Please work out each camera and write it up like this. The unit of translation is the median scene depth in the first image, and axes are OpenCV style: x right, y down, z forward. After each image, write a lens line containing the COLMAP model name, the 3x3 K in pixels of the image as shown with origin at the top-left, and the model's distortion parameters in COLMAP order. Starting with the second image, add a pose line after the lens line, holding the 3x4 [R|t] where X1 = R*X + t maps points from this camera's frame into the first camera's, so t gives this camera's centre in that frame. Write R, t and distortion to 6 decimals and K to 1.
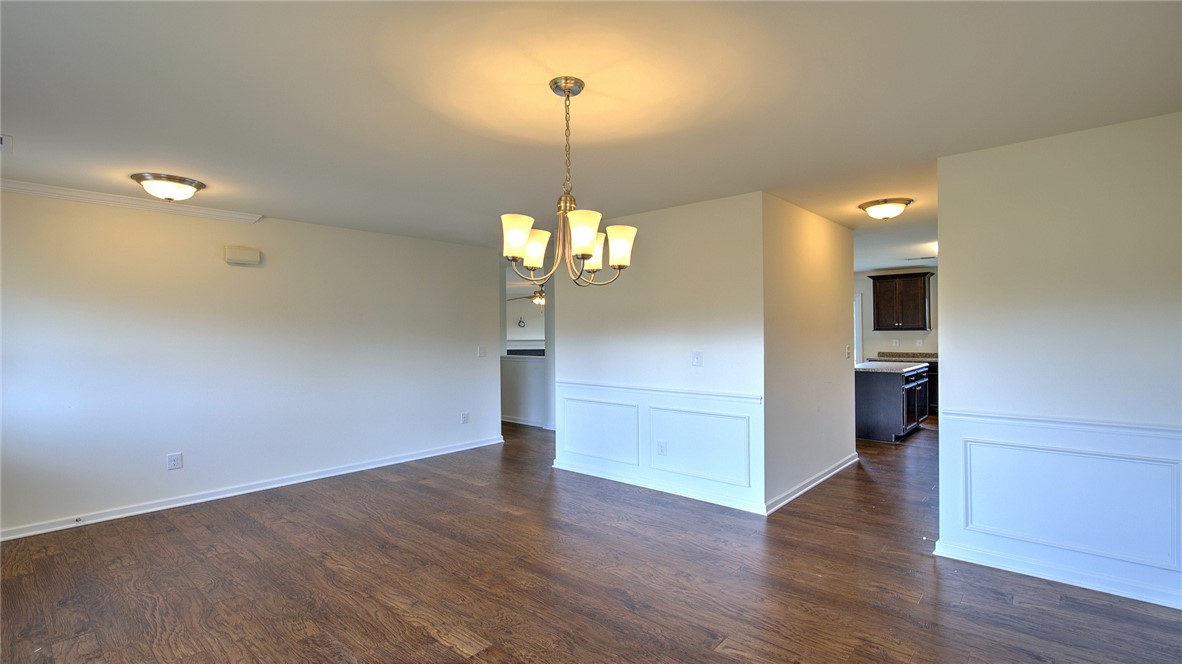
lens RADIAL K [[538.5, 0, 595.8], [0, 538.5, 331.5], [0, 0, 1]] dist [0.000814, 0.000255]
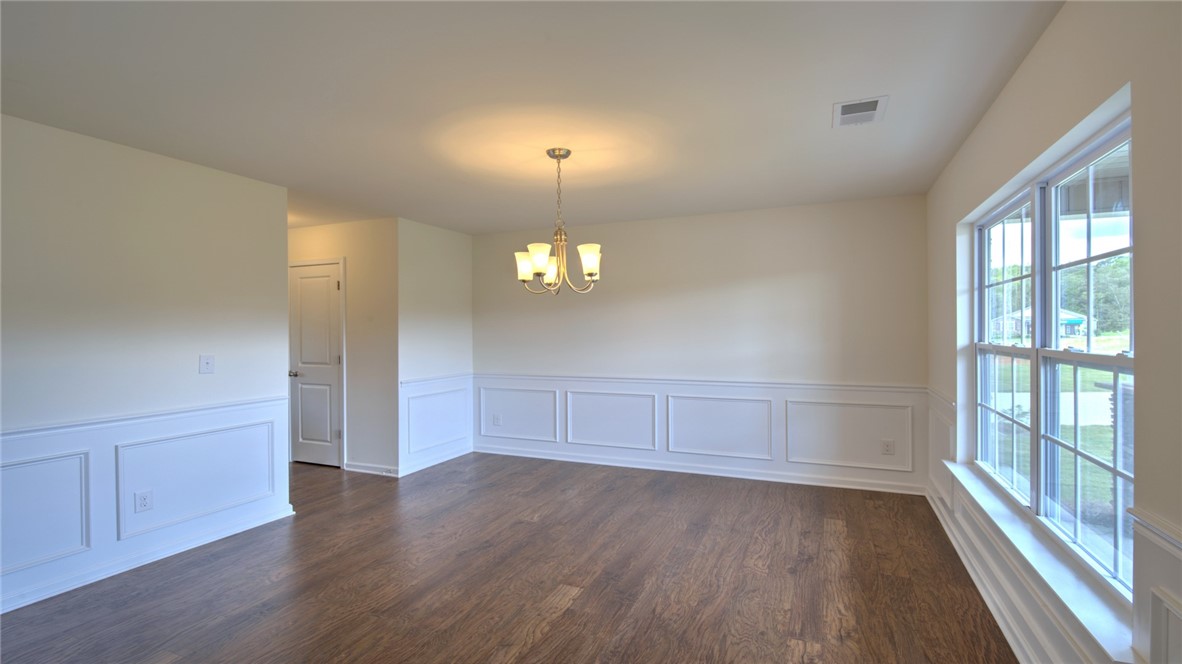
lens RADIAL K [[538.5, 0, 595.8], [0, 538.5, 331.5], [0, 0, 1]] dist [0.000814, 0.000255]
pose [[-0.306561, 0.007121, 0.951824, -1.217905], [0.008039, 0.999956, -0.004892, 0.016541], [-0.951817, 0.006152, -0.306605, 1.148139]]
